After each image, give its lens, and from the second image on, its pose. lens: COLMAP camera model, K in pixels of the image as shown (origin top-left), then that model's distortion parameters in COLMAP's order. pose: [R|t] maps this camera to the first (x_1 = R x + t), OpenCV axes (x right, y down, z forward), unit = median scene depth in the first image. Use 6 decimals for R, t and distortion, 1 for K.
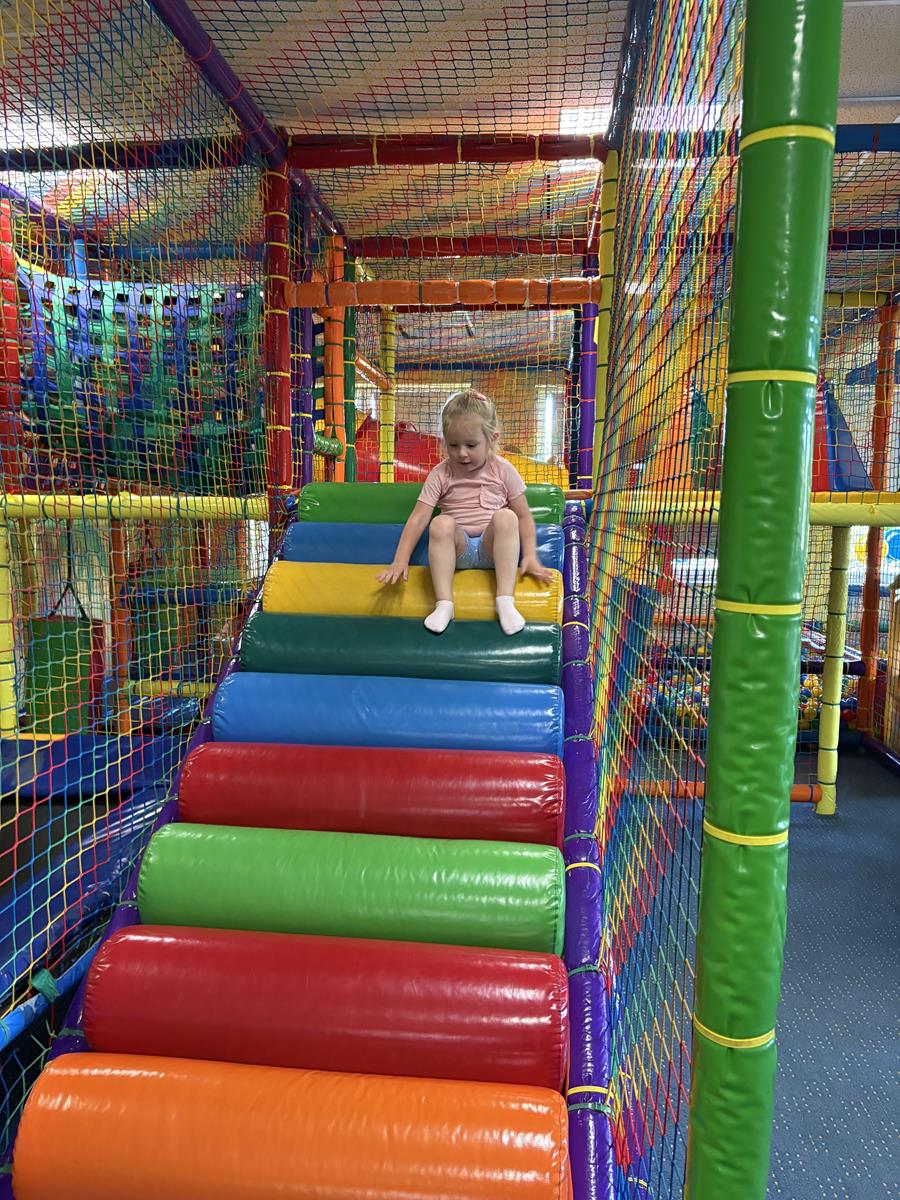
lens RADIAL K [[909.9, 0, 448.0], [0, 909.9, 610.9], [0, 0, 1]] dist [0.033657, -0.041204]
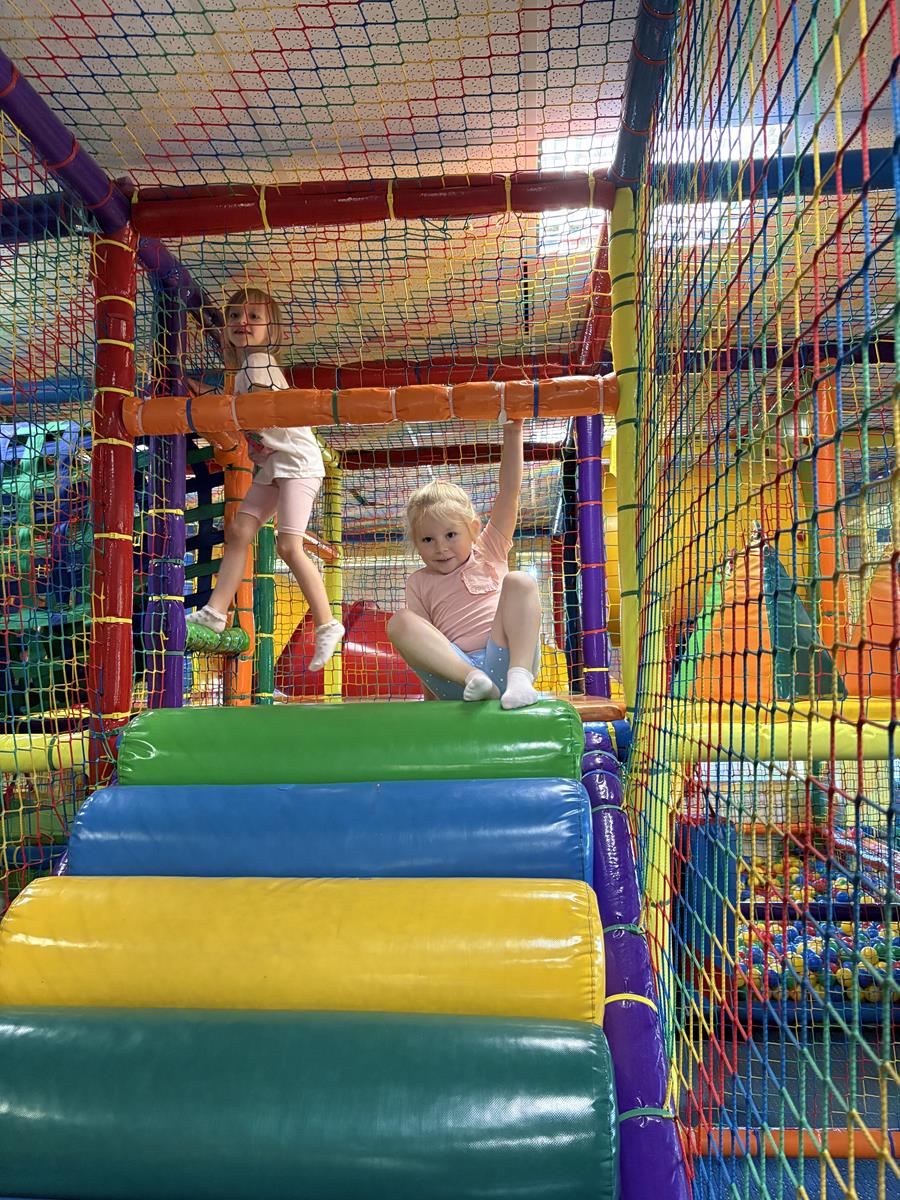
lens RADIAL K [[909.9, 0, 449.5], [0, 909.9, 598.3], [0, 0, 1]] dist [0.033657, -0.041204]
pose [[0.999273, -0.029077, 0.024645, 0.030179], [0.033408, 0.979429, -0.199006, -0.088778], [-0.018352, 0.199684, 0.979688, 0.406724]]
